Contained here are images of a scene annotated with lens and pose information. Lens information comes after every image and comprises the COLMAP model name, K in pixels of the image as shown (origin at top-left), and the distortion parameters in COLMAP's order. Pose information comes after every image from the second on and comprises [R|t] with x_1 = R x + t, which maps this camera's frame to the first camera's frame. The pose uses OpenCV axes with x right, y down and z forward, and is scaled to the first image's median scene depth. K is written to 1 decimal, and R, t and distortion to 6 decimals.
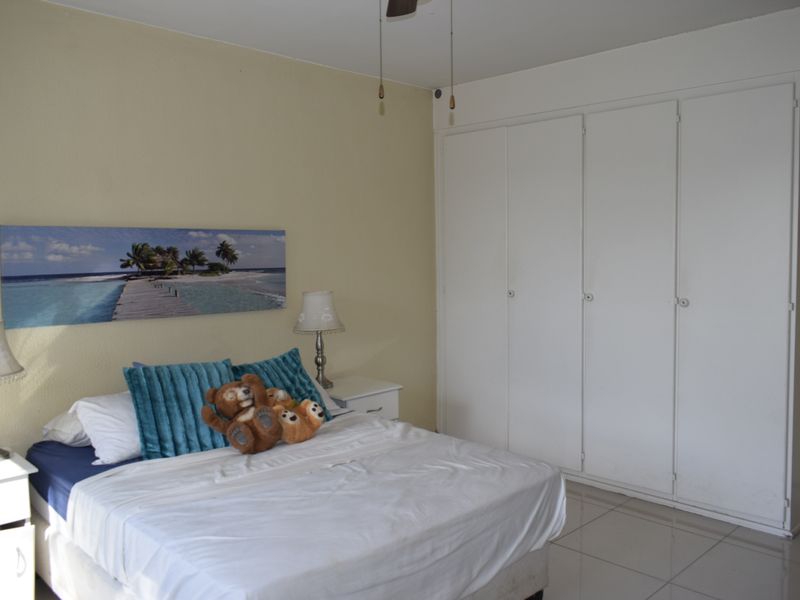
lens RADIAL K [[690.8, 0, 401.2], [0, 690.8, 300.2], [0, 0, 1]] dist [-0.040074, 0.025950]
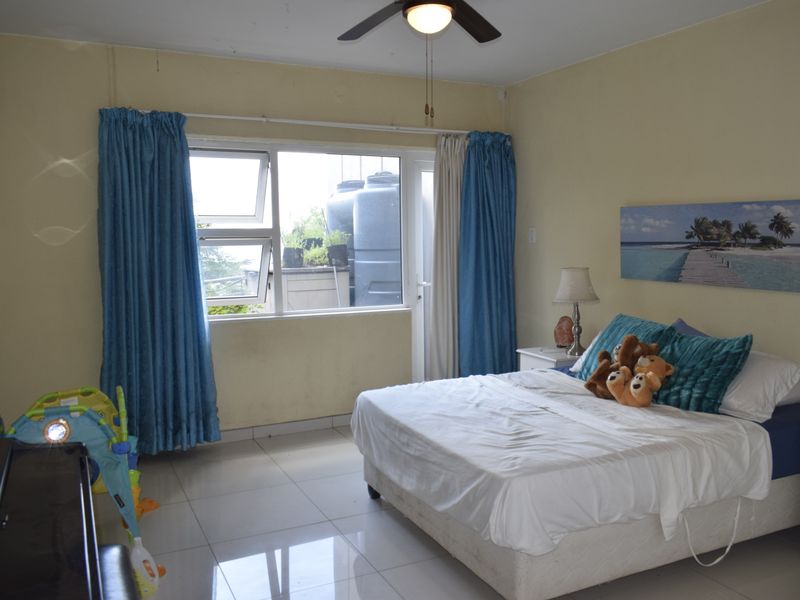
lens RADIAL K [[690.8, 0, 401.1], [0, 690.8, 299.0], [0, 0, 1]] dist [-0.040074, 0.025950]
pose [[-0.321422, 0.105536, -0.941037, 0.823924], [-0.053432, 0.990165, 0.129296, -0.066385], [0.945427, 0.091840, -0.312622, 0.860699]]
